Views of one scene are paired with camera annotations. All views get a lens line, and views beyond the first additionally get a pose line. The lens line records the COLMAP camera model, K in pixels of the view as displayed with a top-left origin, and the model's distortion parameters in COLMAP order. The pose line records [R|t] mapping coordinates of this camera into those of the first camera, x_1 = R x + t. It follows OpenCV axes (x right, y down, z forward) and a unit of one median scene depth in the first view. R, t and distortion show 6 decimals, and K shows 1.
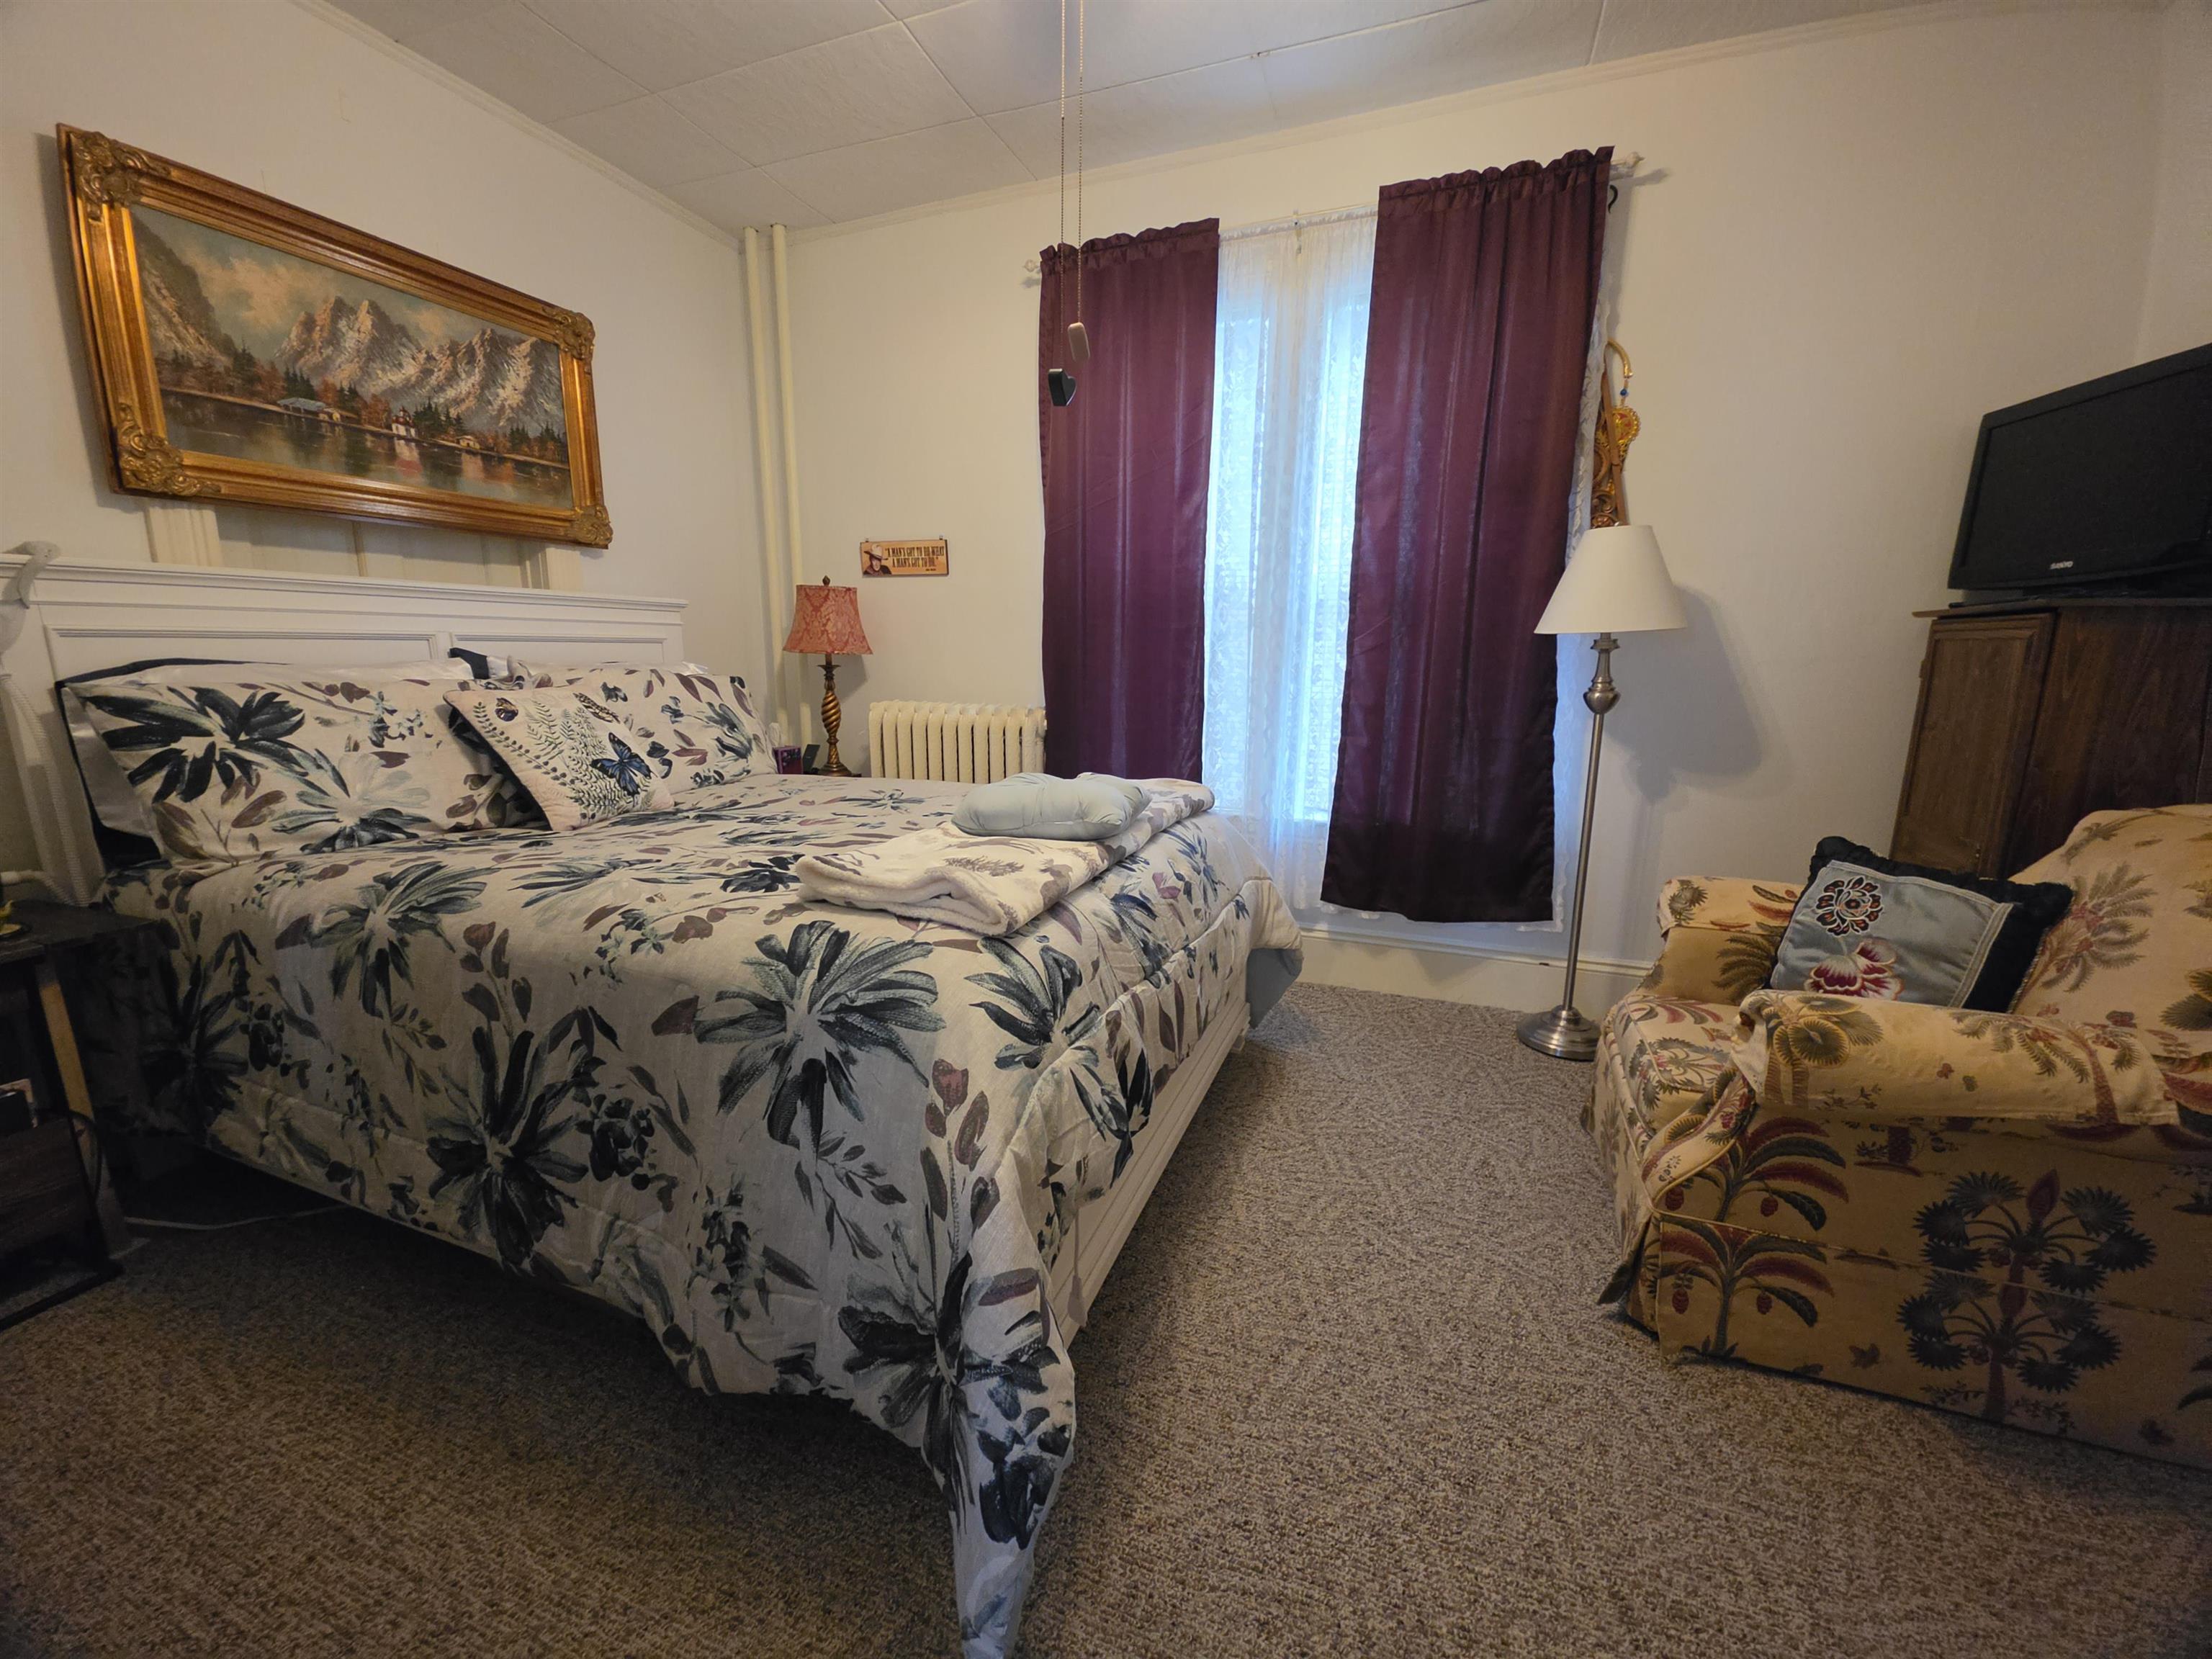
lens RADIAL K [[878.9, 0, 1107.9], [0, 878.9, 824.1], [0, 0, 1]] dist [0.001893, -0.004079]
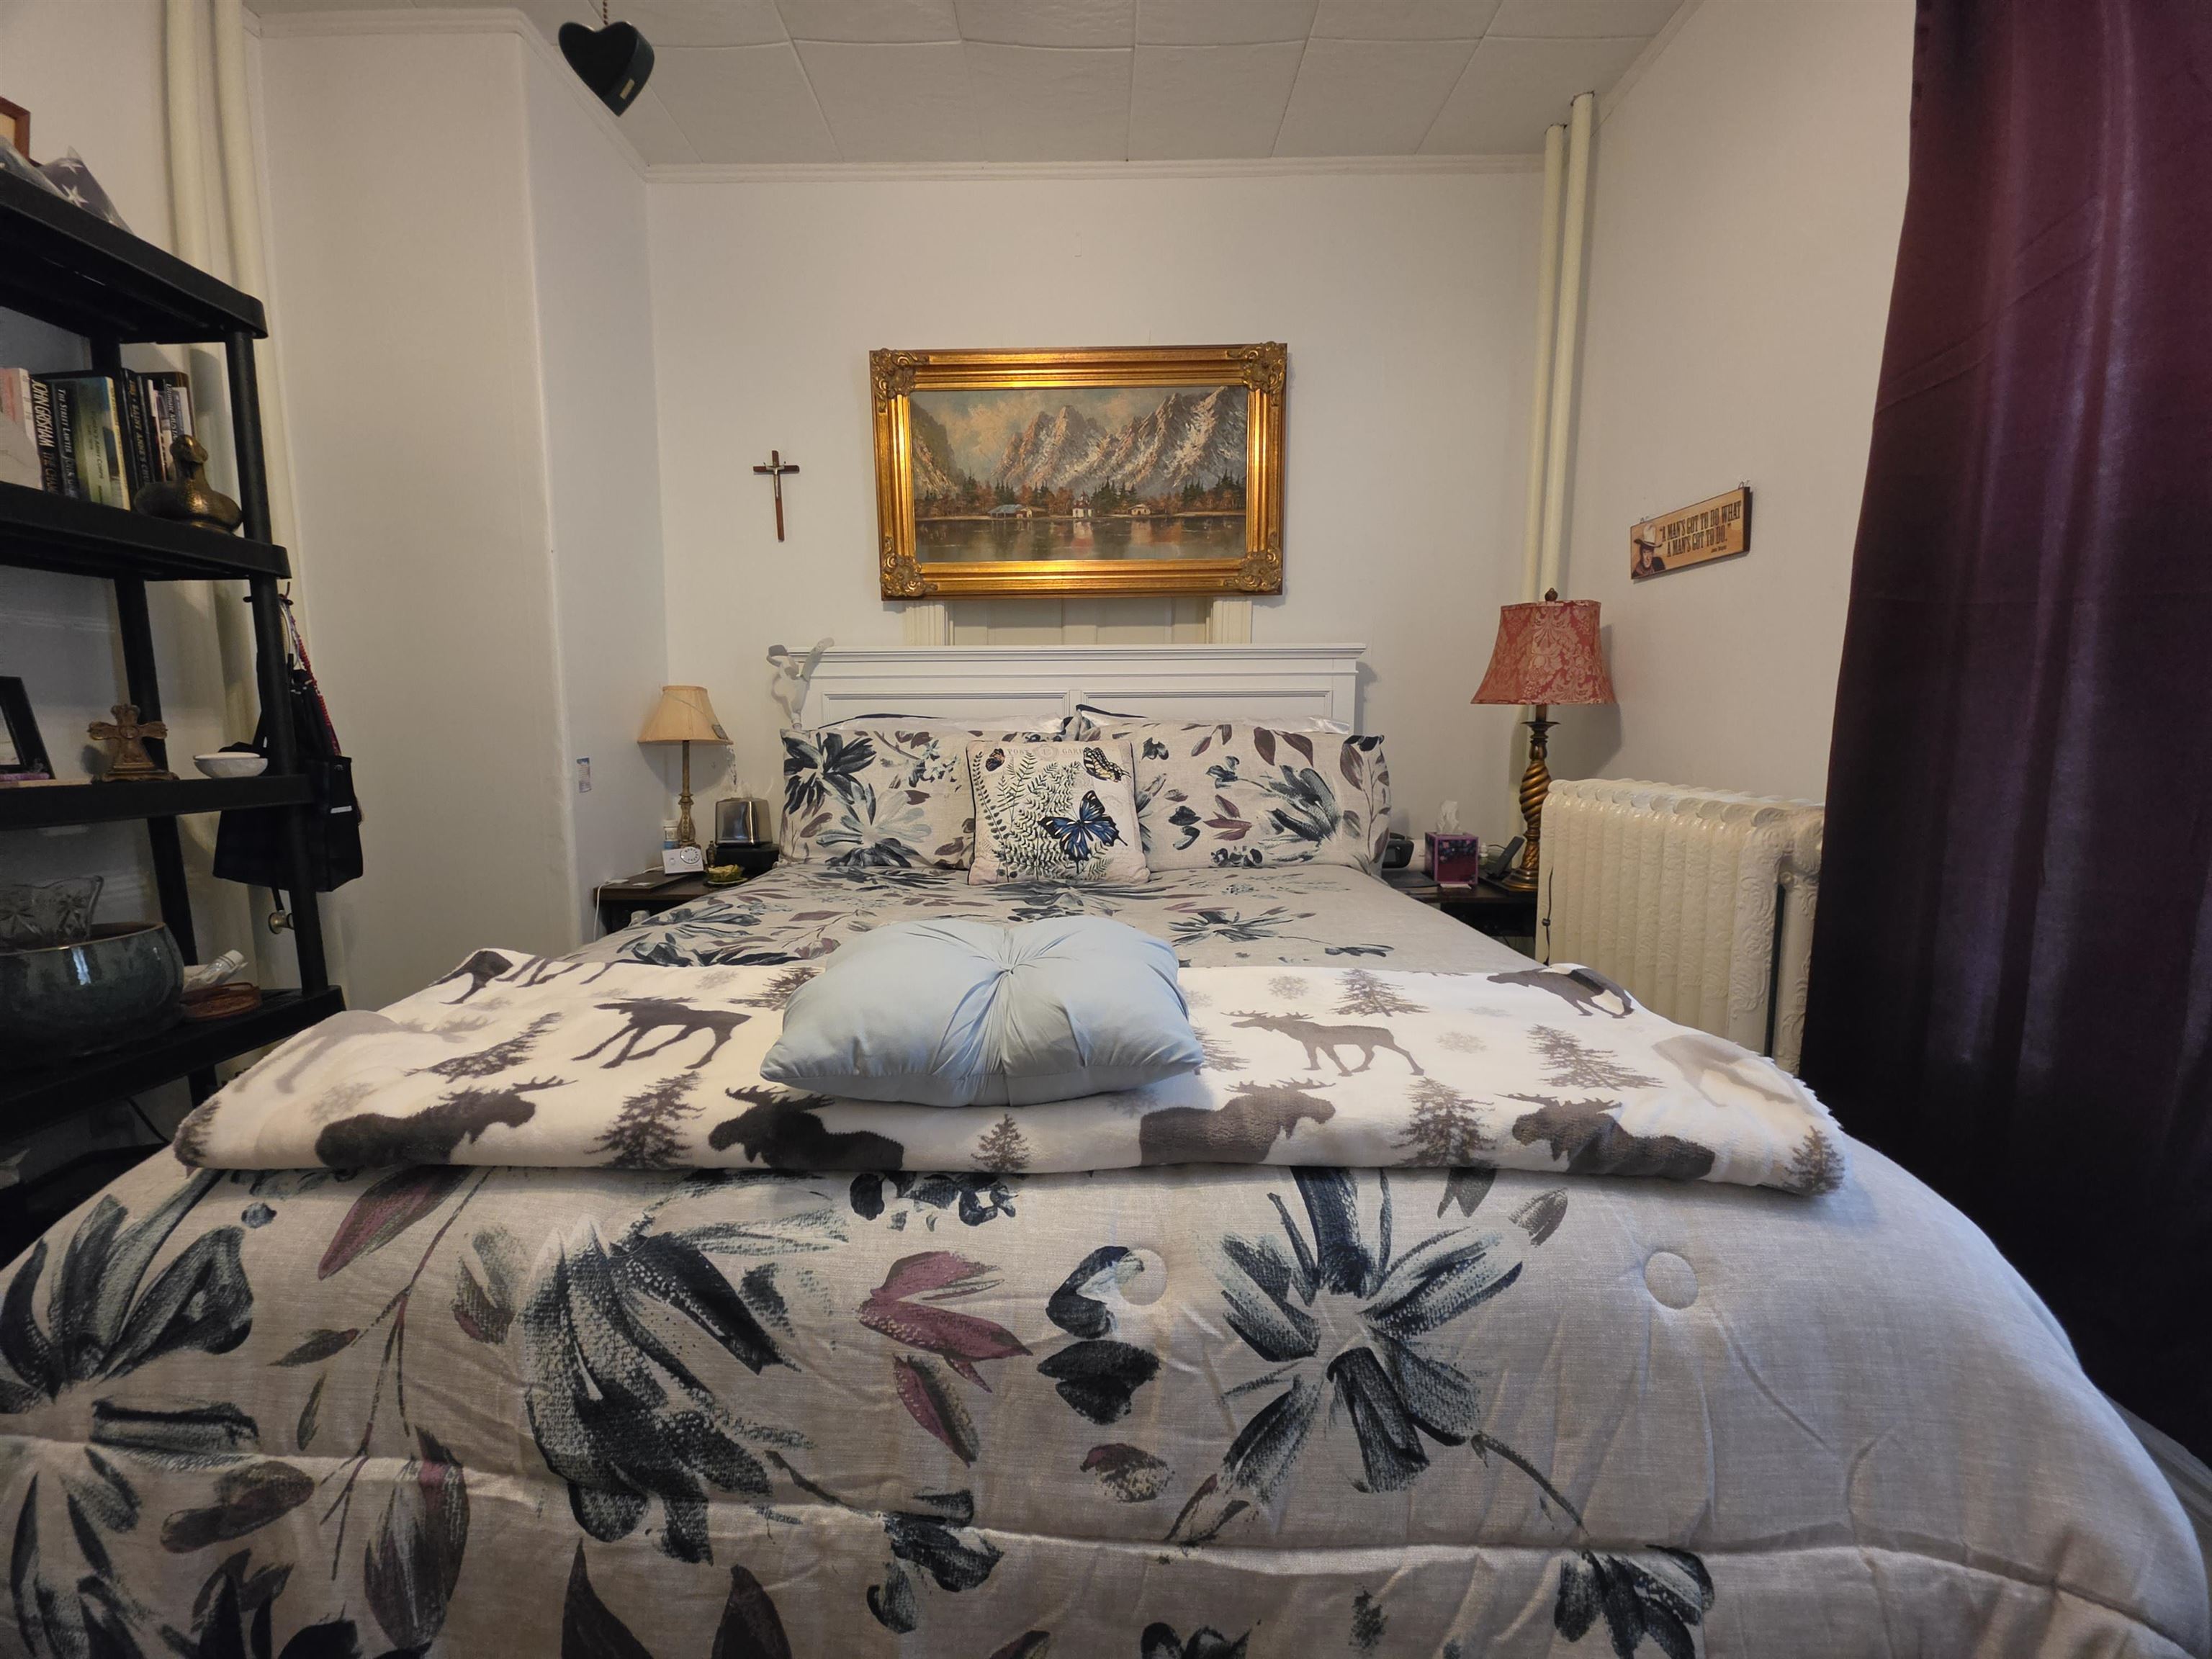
lens RADIAL K [[878.9, 0, 1101.5], [0, 878.9, 831.0], [0, 0, 1]] dist [0.001893, -0.004079]
pose [[0.334814, 0.106218, -0.936278, 0.305719], [-0.174527, 0.983425, 0.049156, -0.111340], [0.925980, 0.146948, 0.347803, 0.708703]]
